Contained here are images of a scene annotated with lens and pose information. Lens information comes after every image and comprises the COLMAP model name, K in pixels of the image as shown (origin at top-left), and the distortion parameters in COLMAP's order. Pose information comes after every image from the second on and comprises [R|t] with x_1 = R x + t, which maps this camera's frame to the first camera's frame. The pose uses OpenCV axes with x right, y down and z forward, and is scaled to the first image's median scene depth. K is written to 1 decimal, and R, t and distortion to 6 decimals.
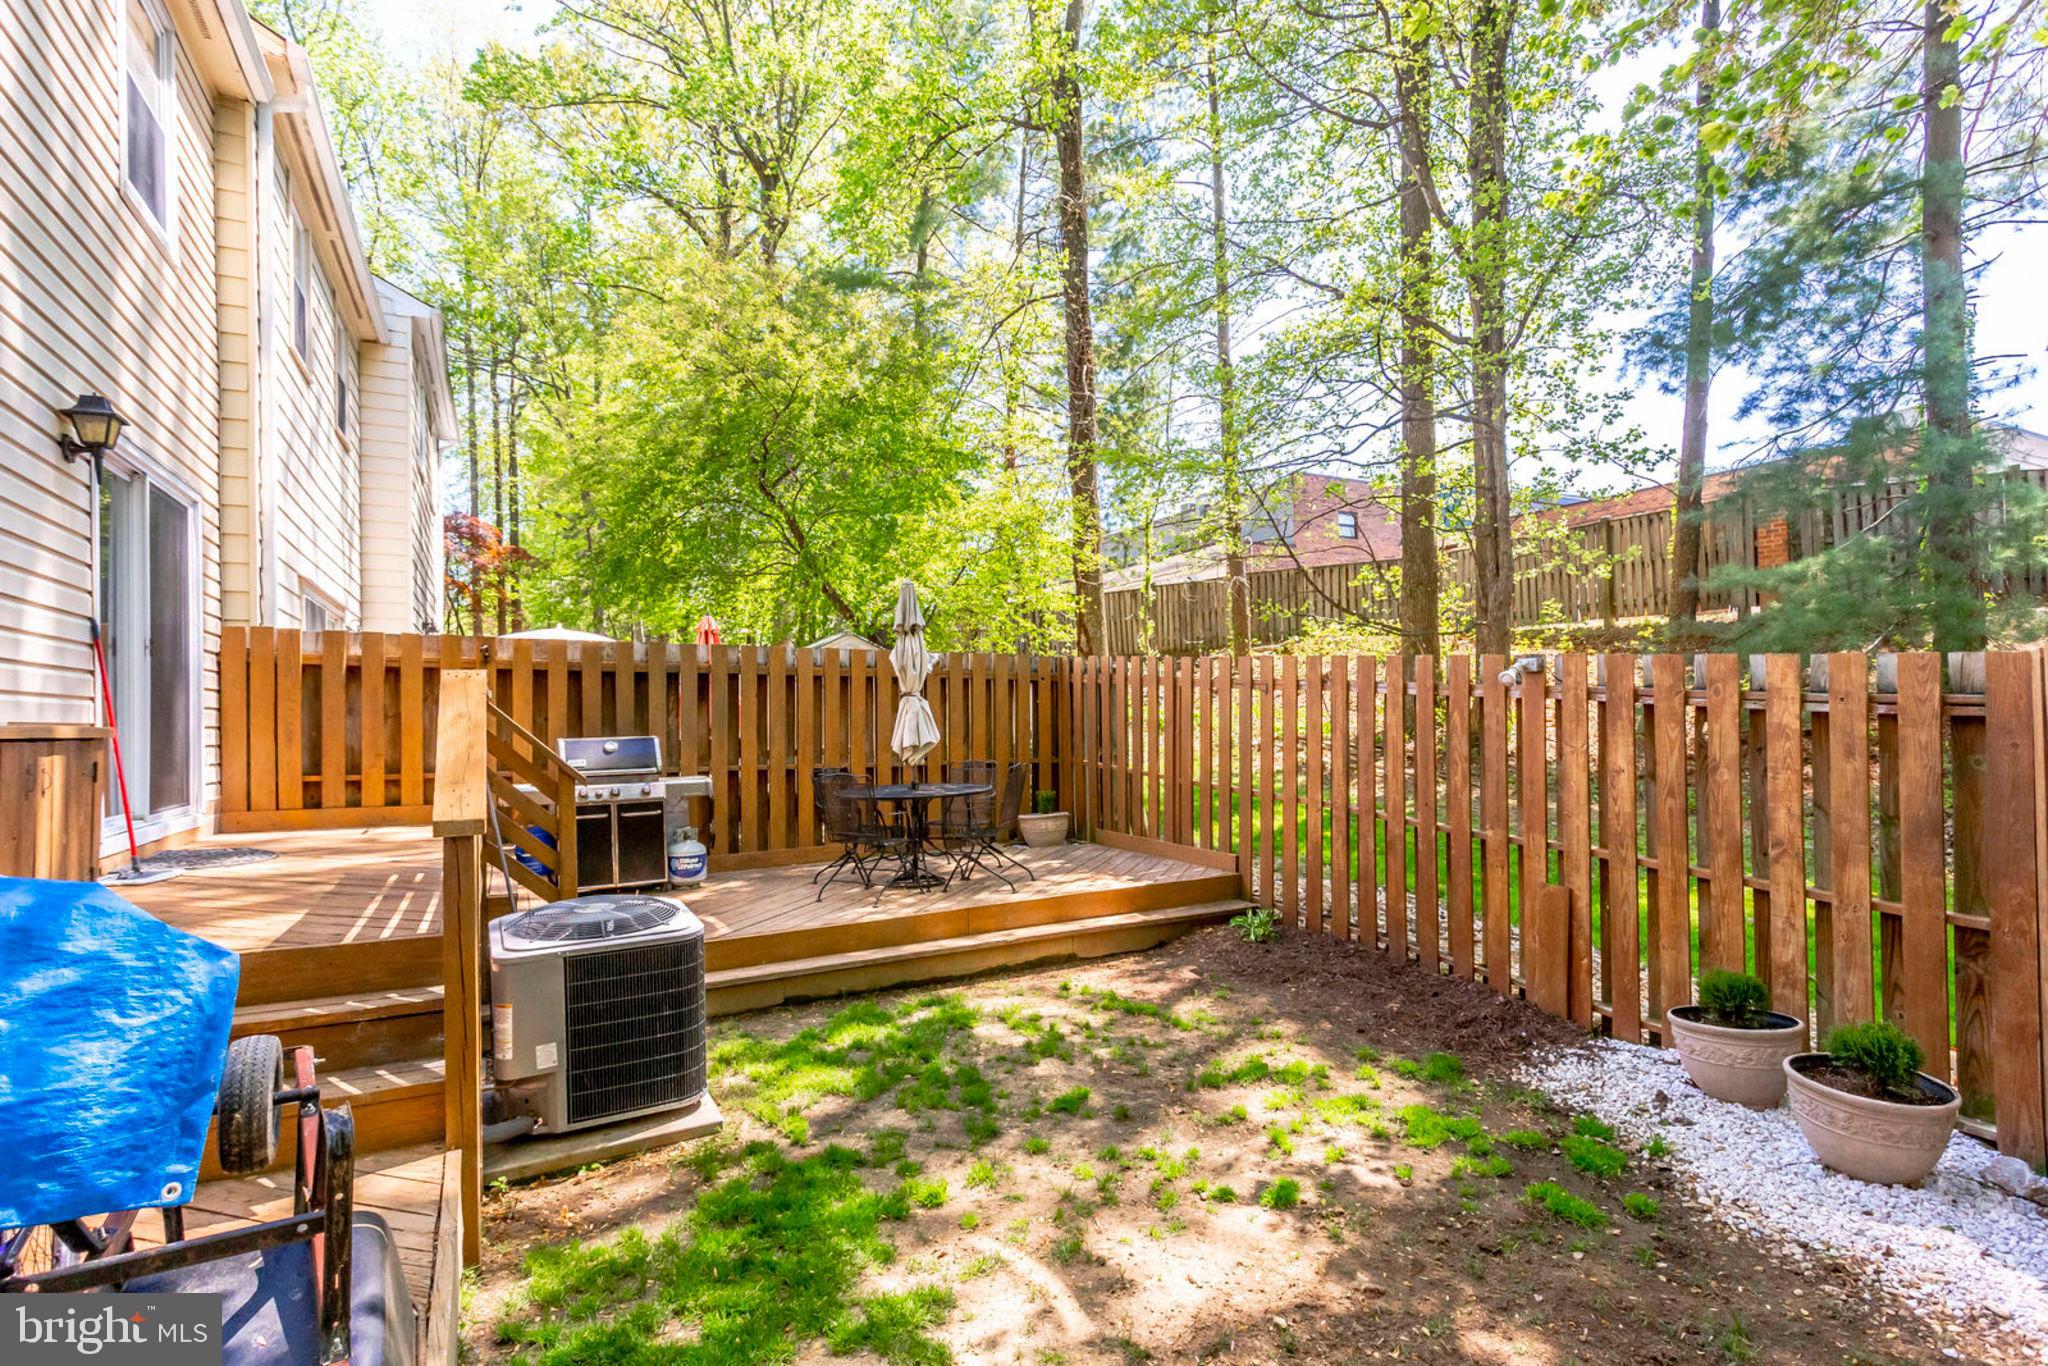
lens RADIAL K [[1014.6, 0, 1027.7], [0, 1014.6, 703.6], [0, 0, 1]] dist [-0.005861, 0.007469]
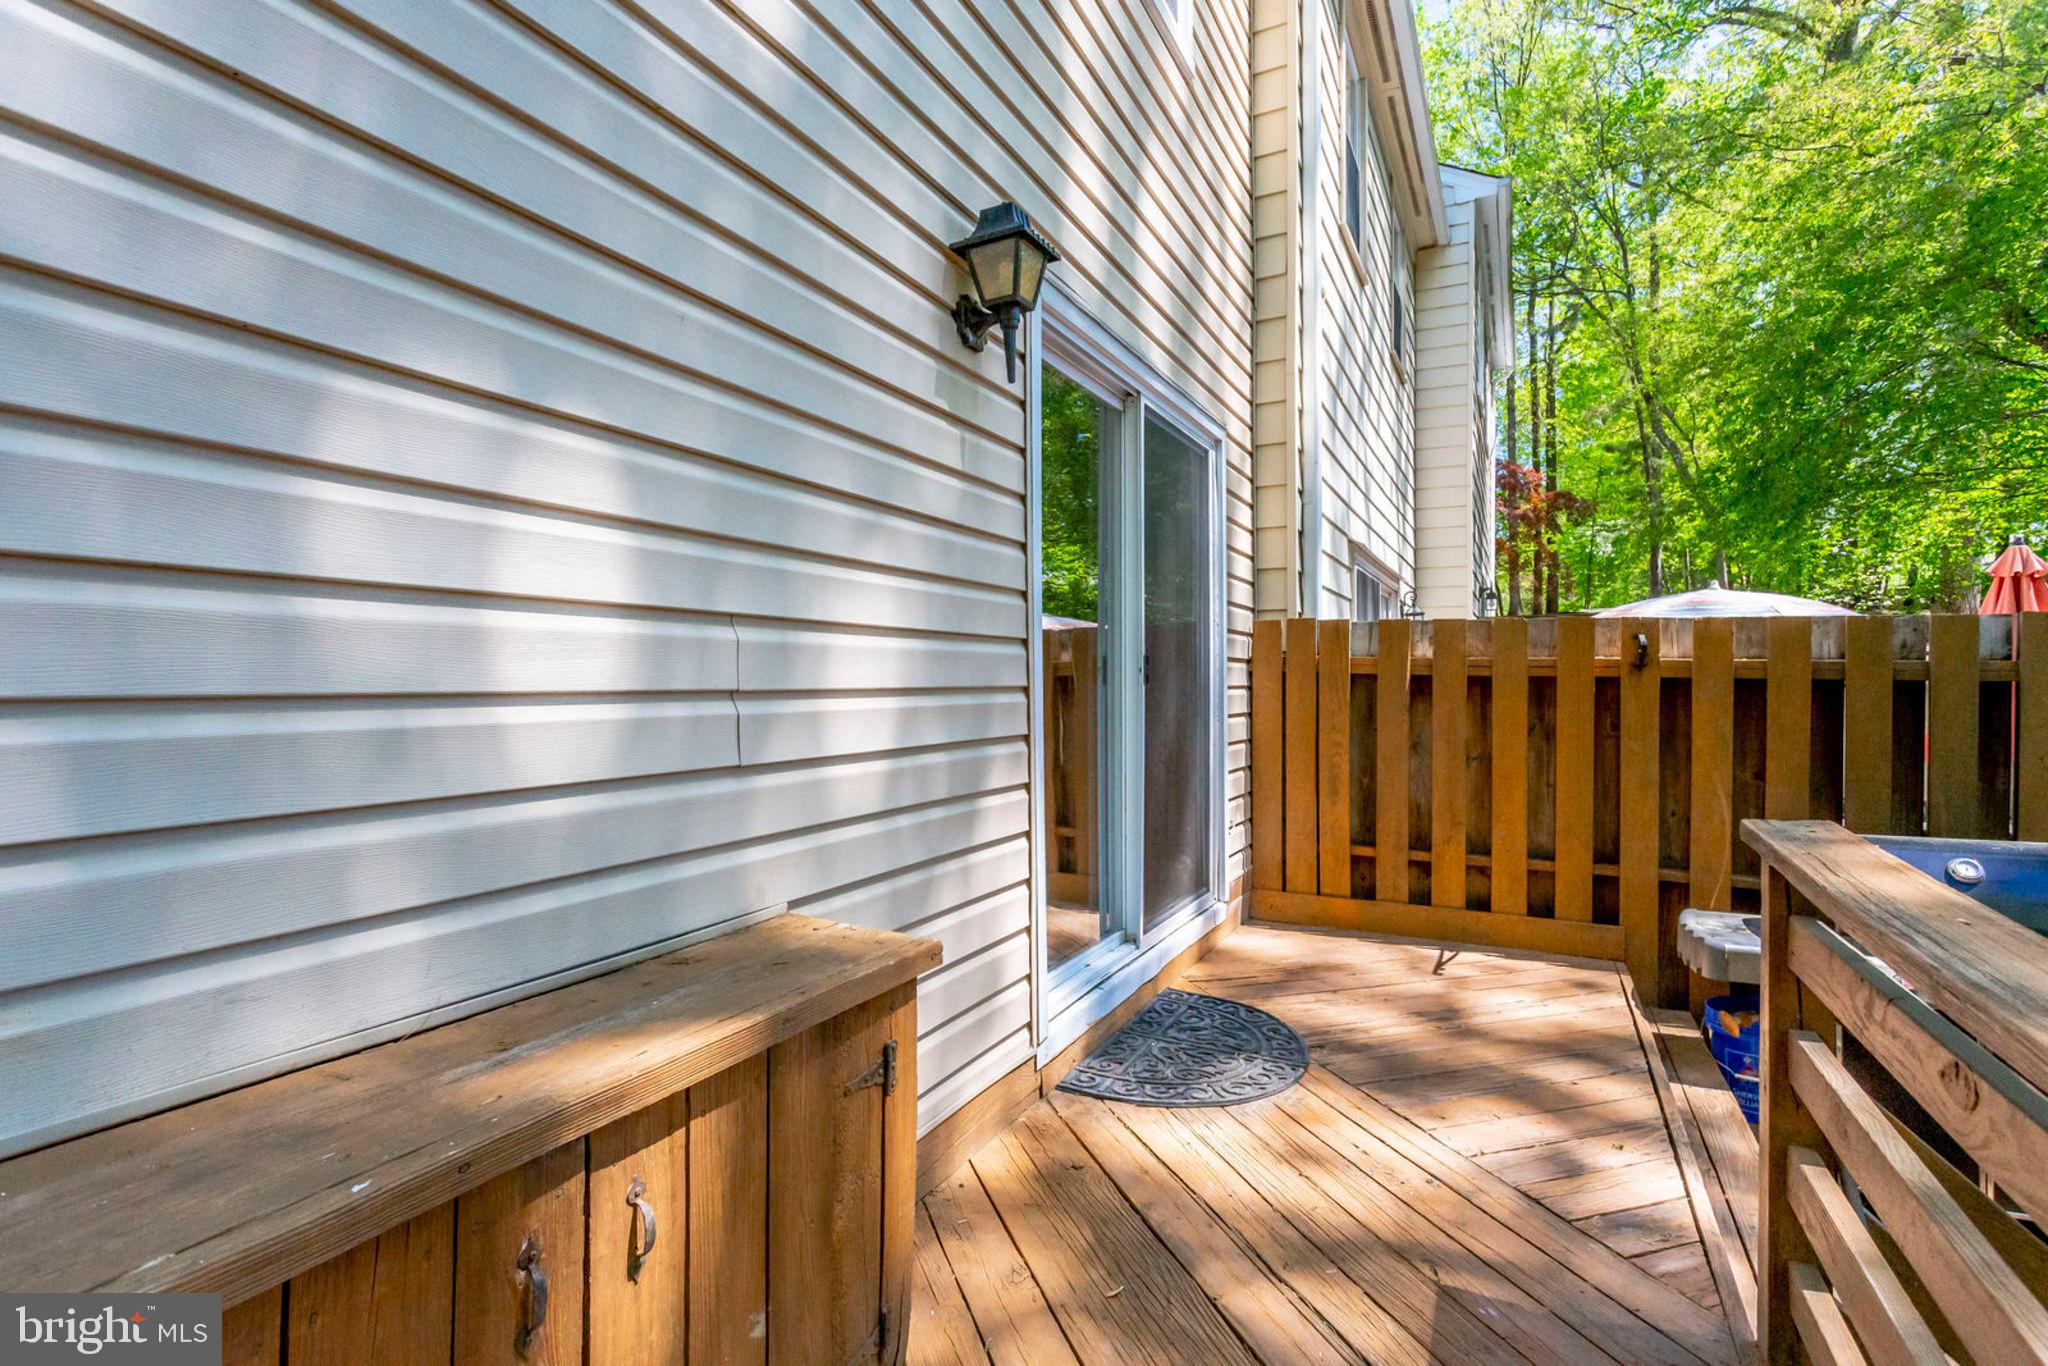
lens RADIAL K [[1093.5, 0, 1029.0], [0, 1093.5, 680.0], [0, 0, 1]] dist [0.010247, 0.009972]
pose [[0.613021, 0.012471, -0.789968, -0.280519], [-0.000170, 0.999877, 0.015653, -0.044769], [0.790067, -0.009462, 0.612948, 0.396149]]
